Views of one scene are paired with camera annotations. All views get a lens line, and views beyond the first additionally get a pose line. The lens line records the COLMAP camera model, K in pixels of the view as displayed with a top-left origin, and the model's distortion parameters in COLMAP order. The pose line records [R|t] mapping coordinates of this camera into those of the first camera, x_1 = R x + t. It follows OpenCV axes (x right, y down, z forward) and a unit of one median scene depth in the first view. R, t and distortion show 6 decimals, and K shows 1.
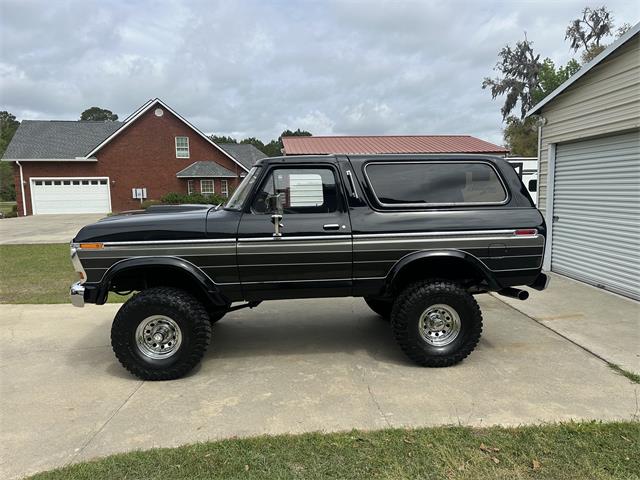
lens RADIAL K [[449.1, 0, 323.3], [0, 449.1, 237.1], [0, 0, 1]] dist [0.039912, -0.050105]
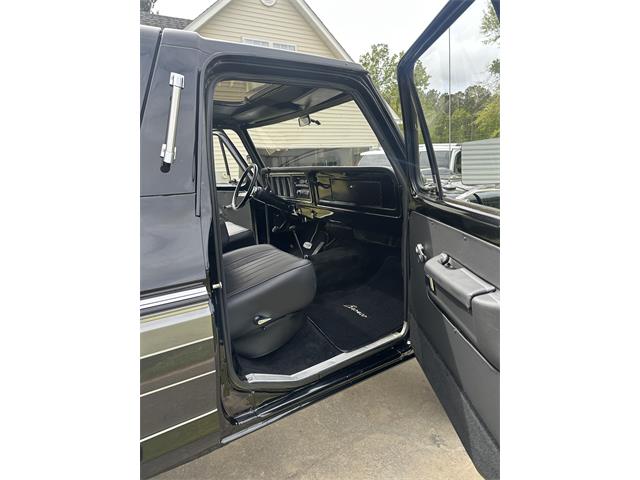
lens RADIAL K [[338.1, 0, 314.0], [0, 338.1, 243.3], [0, 0, 1]] dist [-0.002631, -0.002576]
pose [[-0.888049, 0.153171, -0.433484, 0.054163], [0.008192, 0.947992, 0.318189, -0.144522], [0.459677, 0.279016, -0.843118, 1.583995]]
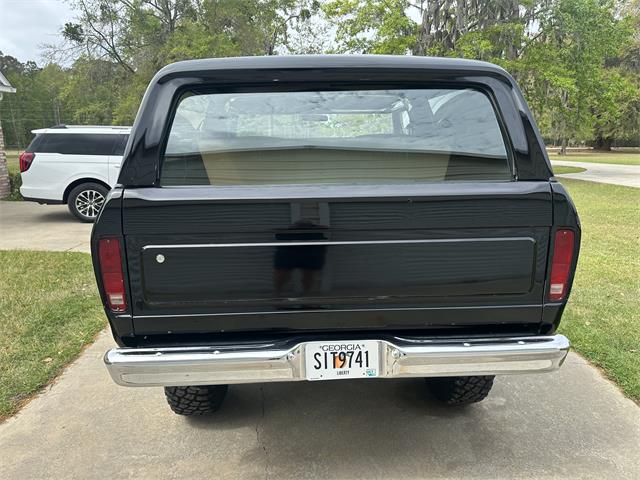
lens RADIAL K [[449.1, 0, 320.2], [0, 449.1, 238.2], [0, 0, 1]] dist [0.039912, -0.050105]
pose [[-0.032138, 0.224746, -0.973887, 0.858804], [-0.094259, 0.969366, 0.226813, -0.127491], [0.995029, 0.099087, -0.009969, 1.174510]]
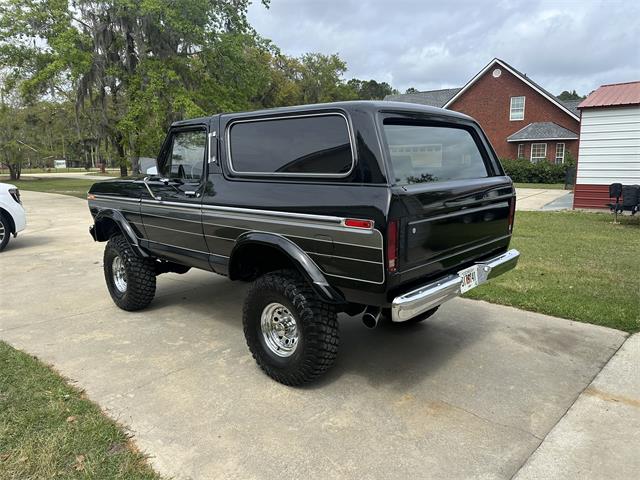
lens RADIAL K [[449.1, 0, 323.1], [0, 449.1, 236.2], [0, 0, 1]] dist [0.039912, -0.050105]
pose [[0.684476, 0.130092, -0.717334, 0.834608], [-0.077149, 0.991351, 0.106170, -0.053445], [0.724941, -0.017329, 0.688592, 0.515188]]
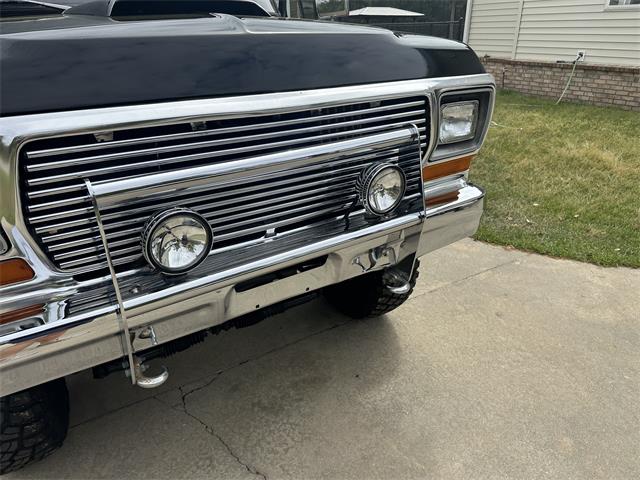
lens RADIAL K [[449.1, 0, 319.5], [0, 449.1, 237.3], [0, 0, 1]] dist [0.039912, -0.050105]
pose [[-0.475718, -0.348835, 0.807469, -0.781978], [0.115146, 0.885401, 0.450341, -0.063308], [-0.872029, 0.307212, -0.381034, 1.212038]]
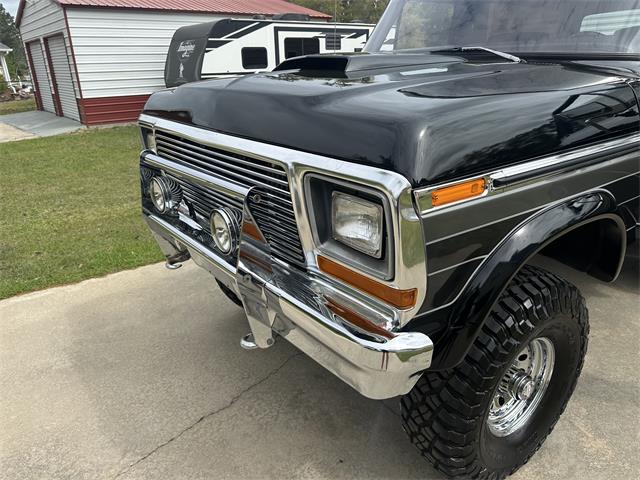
lens RADIAL K [[449.1, 0, 318.4], [0, 449.1, 242.3], [0, 0, 1]] dist [0.039912, -0.050105]
pose [[0.844029, -0.198005, 0.498407, -0.655315], [0.063940, 0.959871, 0.273054, -0.030691], [-0.532472, -0.198598, 0.822820, 0.731682]]
